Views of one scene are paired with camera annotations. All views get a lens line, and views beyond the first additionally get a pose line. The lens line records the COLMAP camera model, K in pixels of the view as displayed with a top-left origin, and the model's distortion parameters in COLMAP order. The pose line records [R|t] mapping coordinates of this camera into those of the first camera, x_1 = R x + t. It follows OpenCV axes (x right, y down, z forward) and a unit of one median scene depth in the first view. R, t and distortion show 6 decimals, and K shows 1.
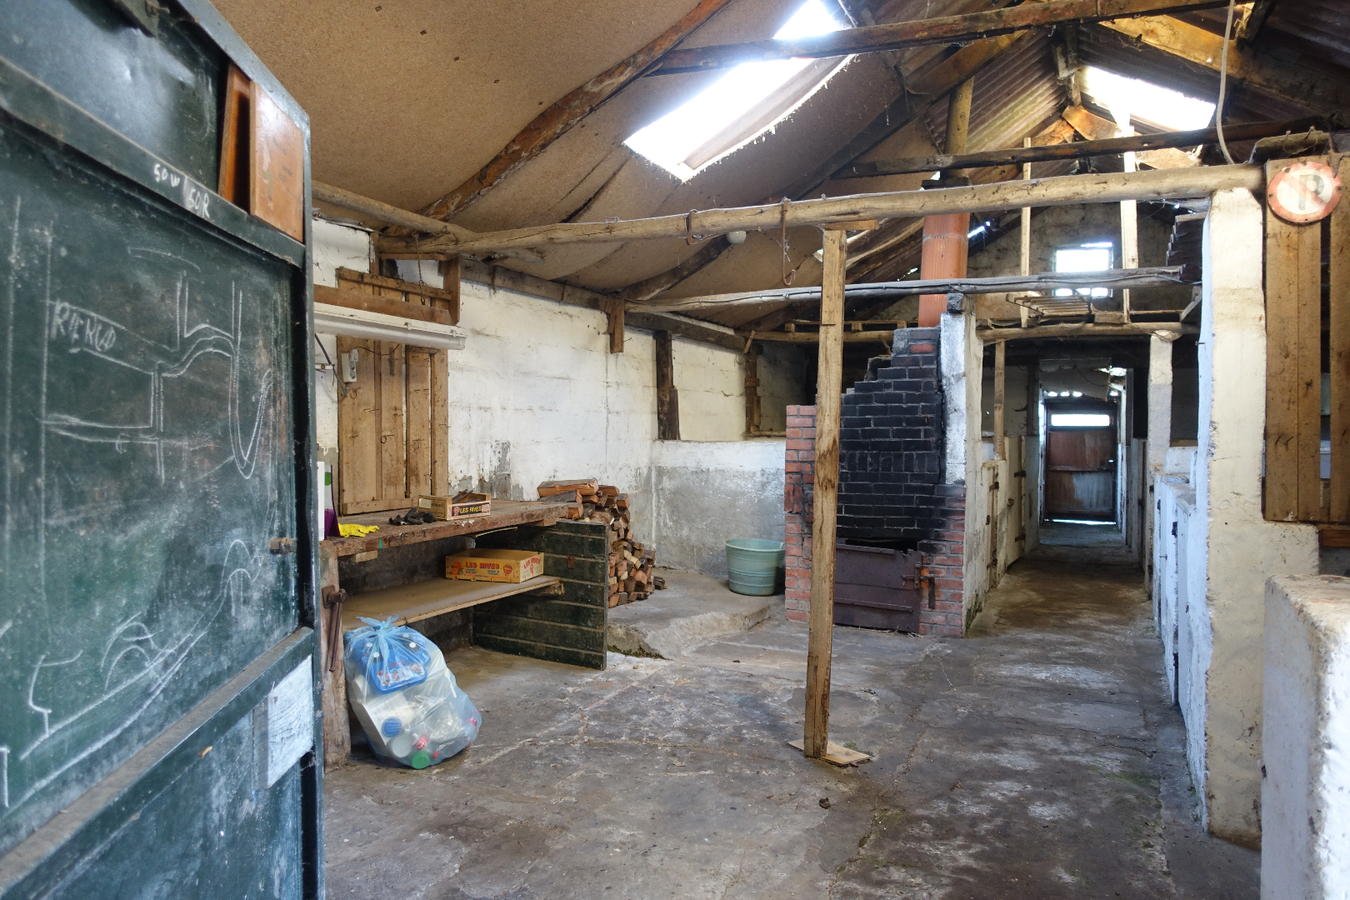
lens RADIAL K [[941.4, 0, 676.2], [0, 941.4, 443.7], [0, 0, 1]] dist [0.000208, 0.000112]
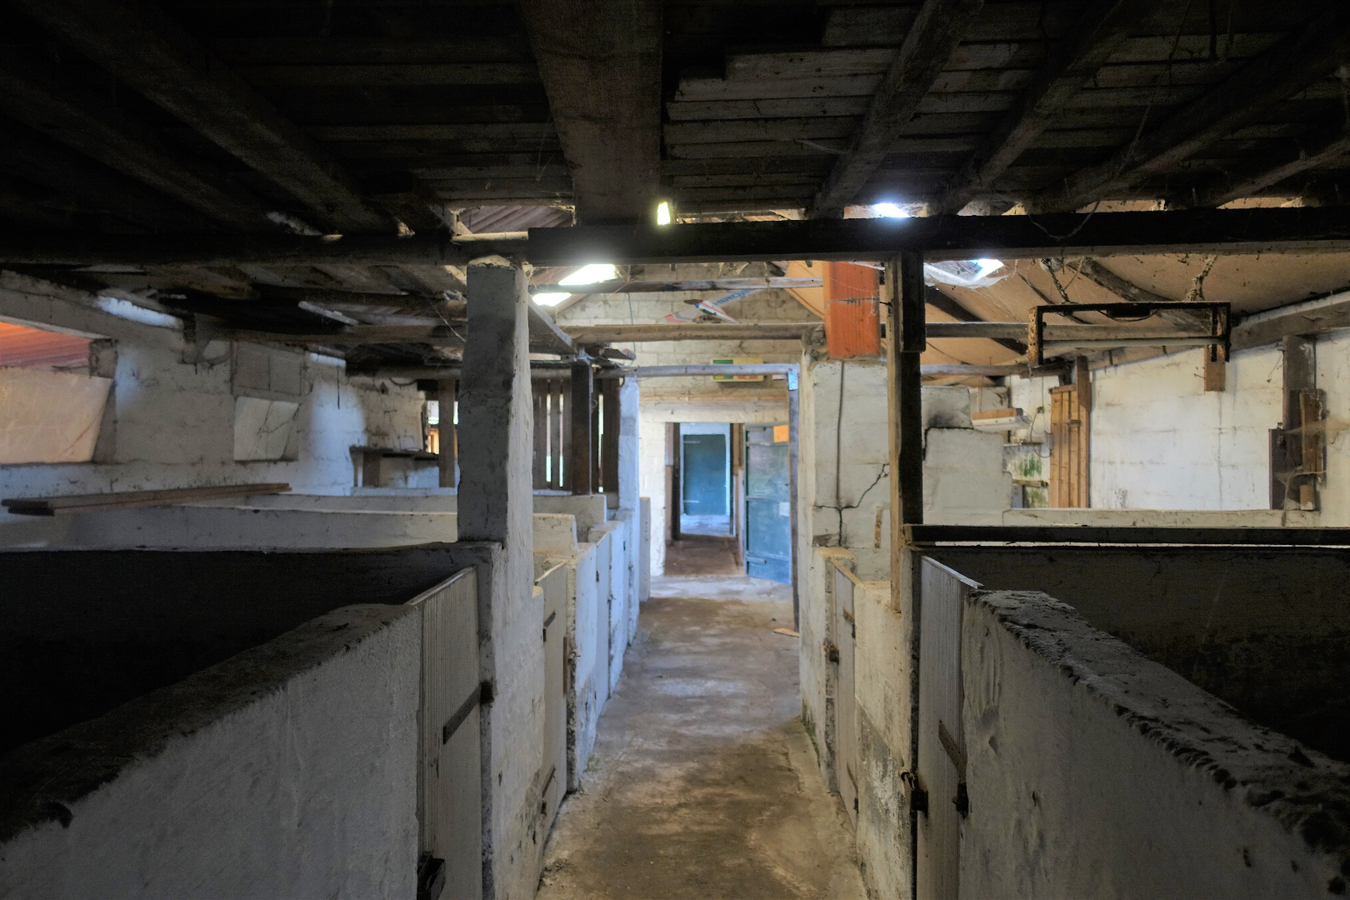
lens RADIAL K [[941.4, 0, 674.6], [0, 941.4, 448.3], [0, 0, 1]] dist [0.000208, 0.000112]
pose [[-0.930808, 0.002997, -0.365497, 0.791933], [-0.001987, 0.999910, 0.013258, -0.070081], [0.365504, 0.013067, -0.930718, 1.908342]]
